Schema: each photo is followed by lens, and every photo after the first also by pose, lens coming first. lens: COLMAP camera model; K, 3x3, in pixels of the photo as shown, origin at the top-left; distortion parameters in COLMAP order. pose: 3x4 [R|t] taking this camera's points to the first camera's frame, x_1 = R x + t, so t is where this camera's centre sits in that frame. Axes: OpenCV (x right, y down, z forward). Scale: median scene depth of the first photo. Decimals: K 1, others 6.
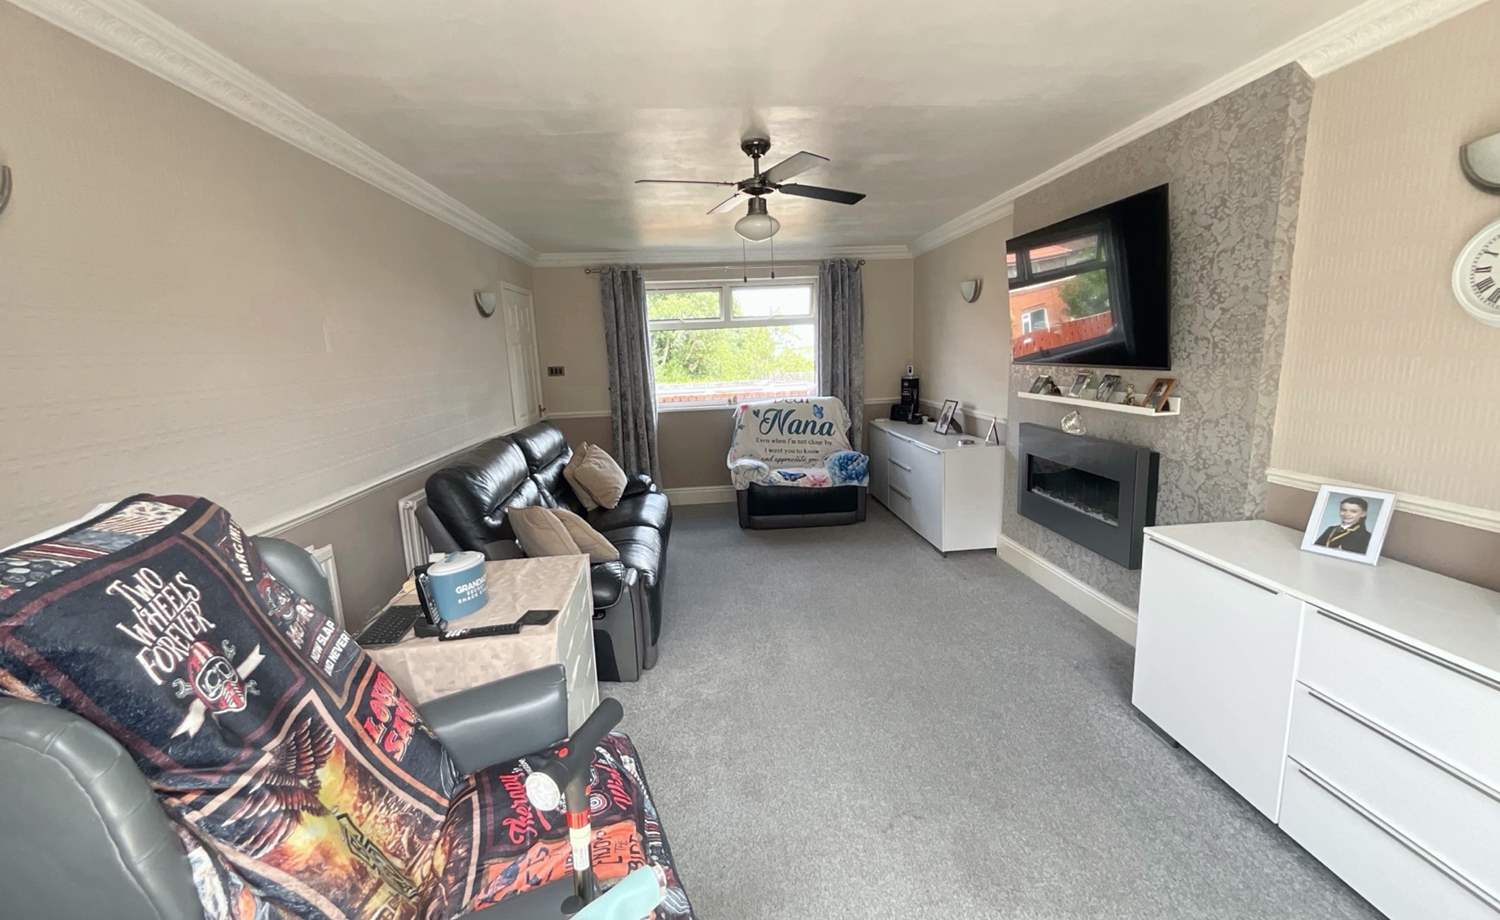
lens RADIAL K [[609.2, 0, 750.0], [0, 609.2, 460.0], [0, 0, 1]] dist [-0.002253, 0.000317]
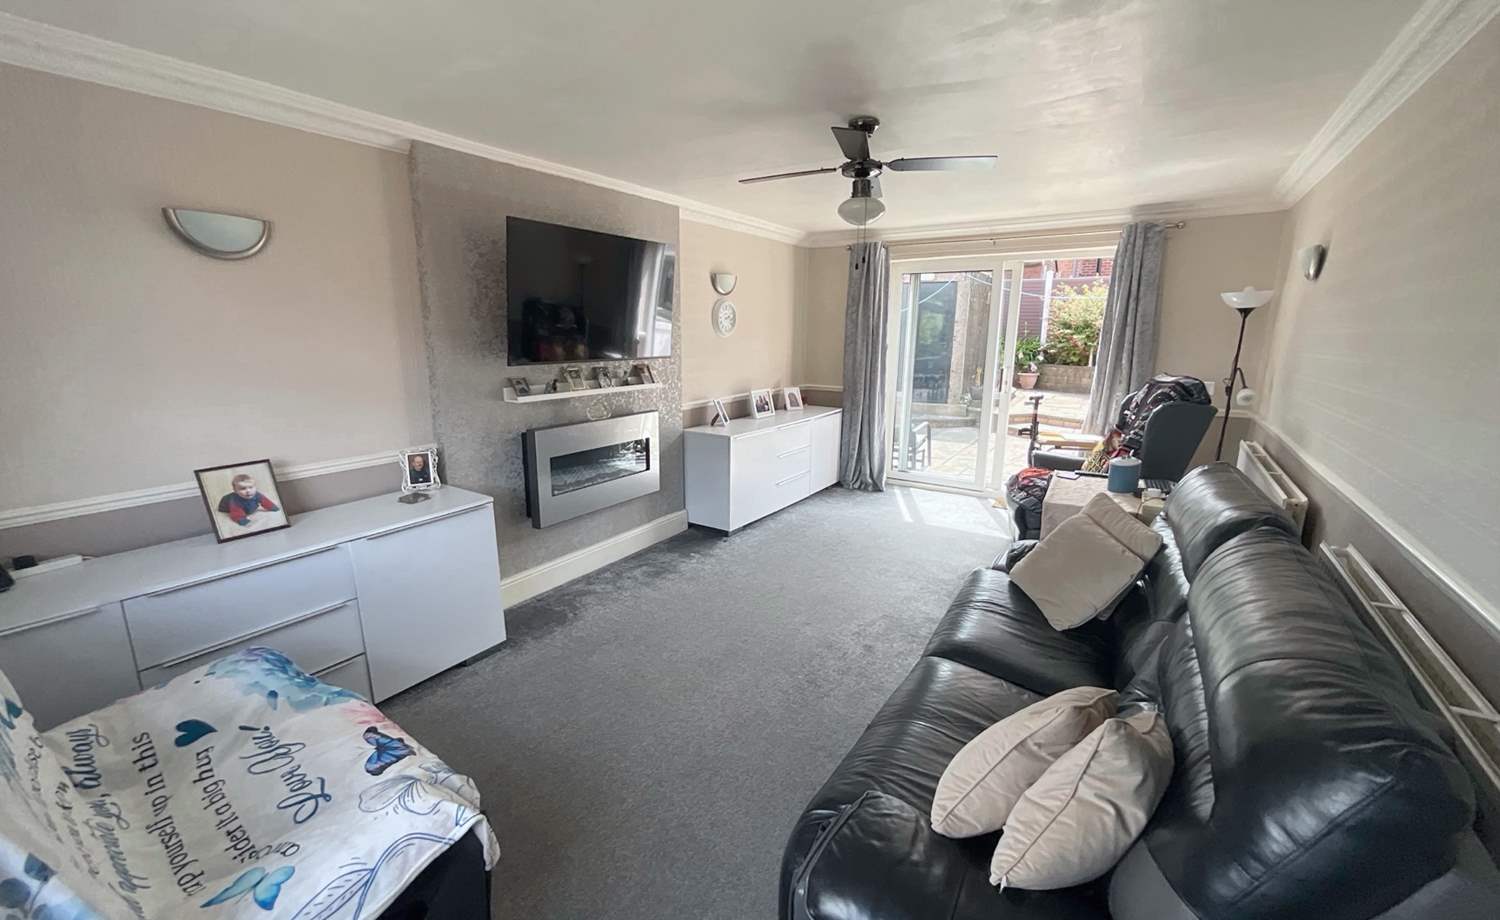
lens RADIAL K [[609.2, 0, 750.0], [0, 609.2, 460.0], [0, 0, 1]] dist [-0.002253, 0.000317]
pose [[-0.786843, -0.090679, 0.610455, -0.398196], [0.139037, 0.937672, 0.318497, -0.289717], [-0.601287, 0.335483, -0.725193, 1.635337]]
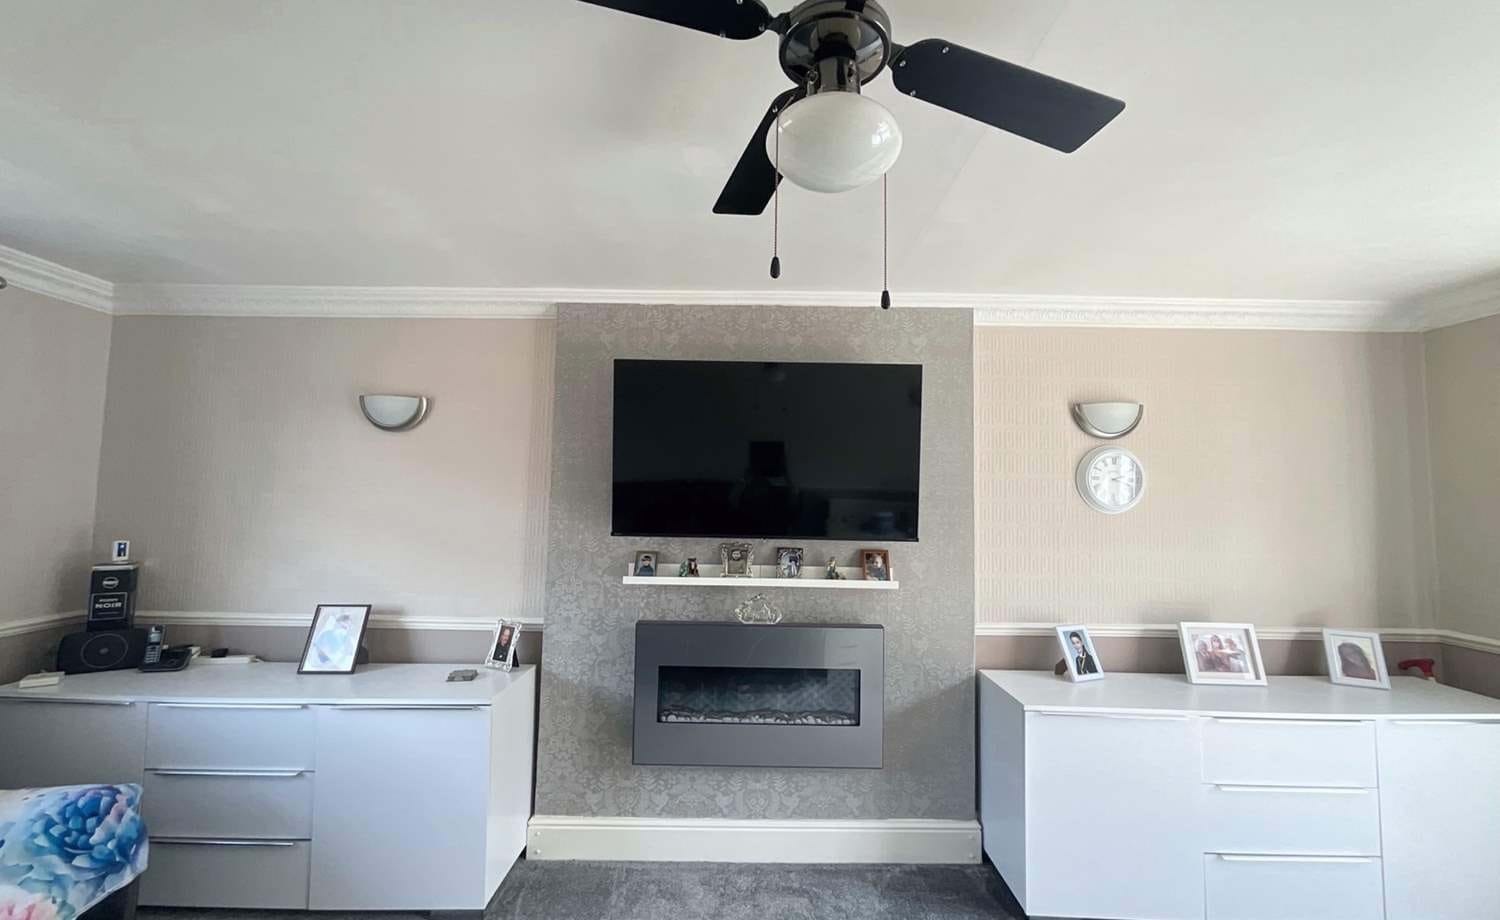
lens RADIAL K [[609.2, 0, 750.0], [0, 609.2, 460.0], [0, 0, 1]] dist [-0.002253, 0.000317]
pose [[0.084908, 0.113013, 0.989959, -0.262333], [0.157683, 0.979503, -0.125343, -0.148213], [-0.983833, 0.166742, 0.065348, 0.892818]]
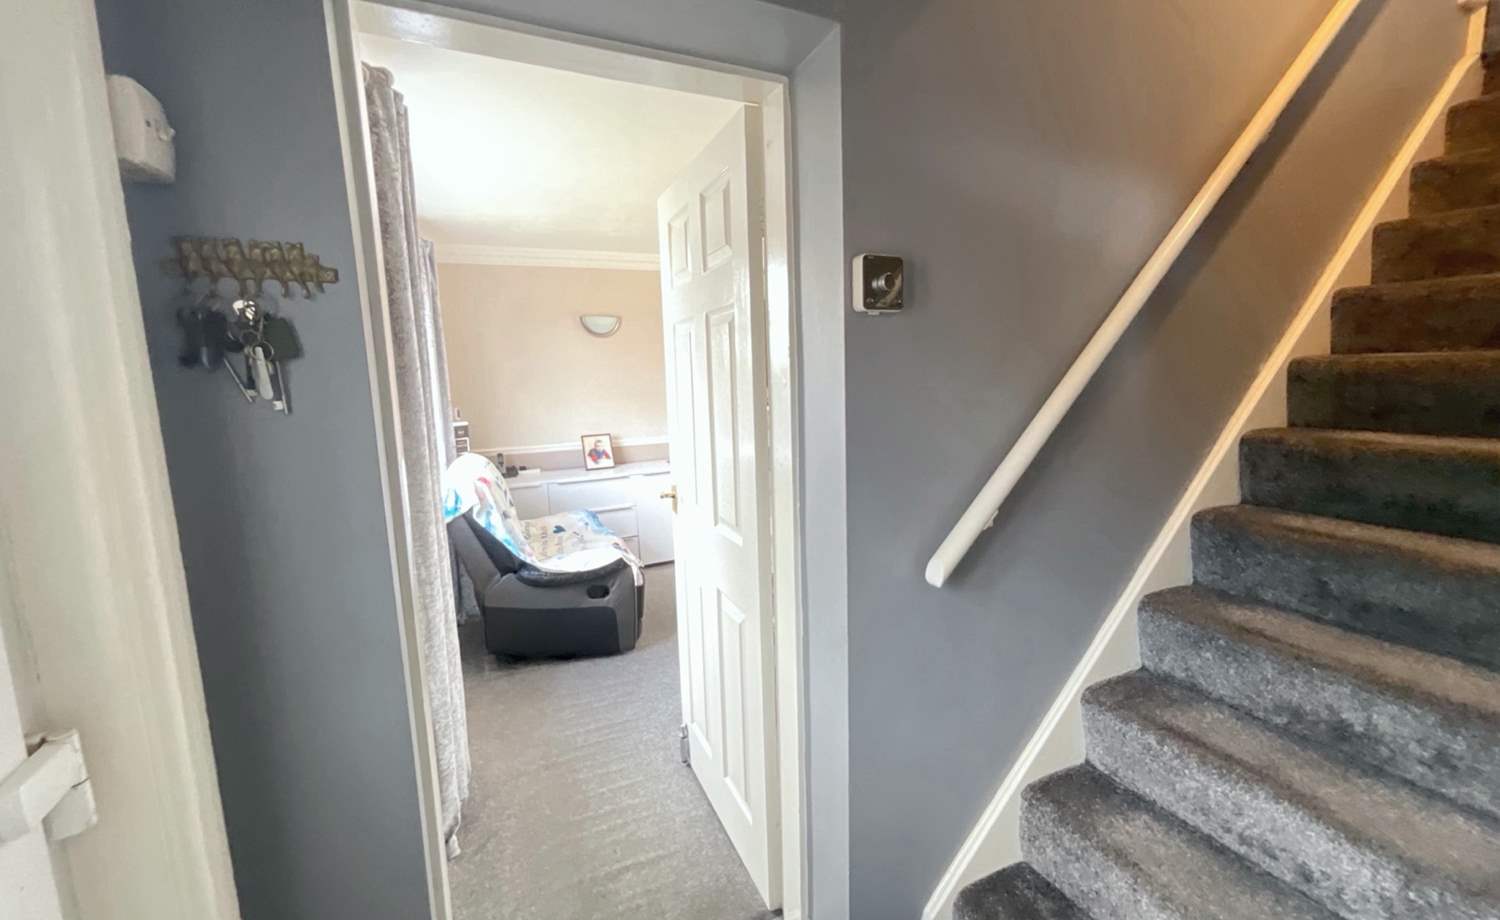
lens RADIAL K [[609.2, 0, 750.0], [0, 609.2, 460.0], [0, 0, 1]] dist [-0.002253, 0.000317]
pose [[-0.342811, -0.070176, 0.936779, -0.986532], [0.211542, 0.965826, 0.149765, -0.227125], [-0.915276, 0.249510, -0.316251, 1.624763]]
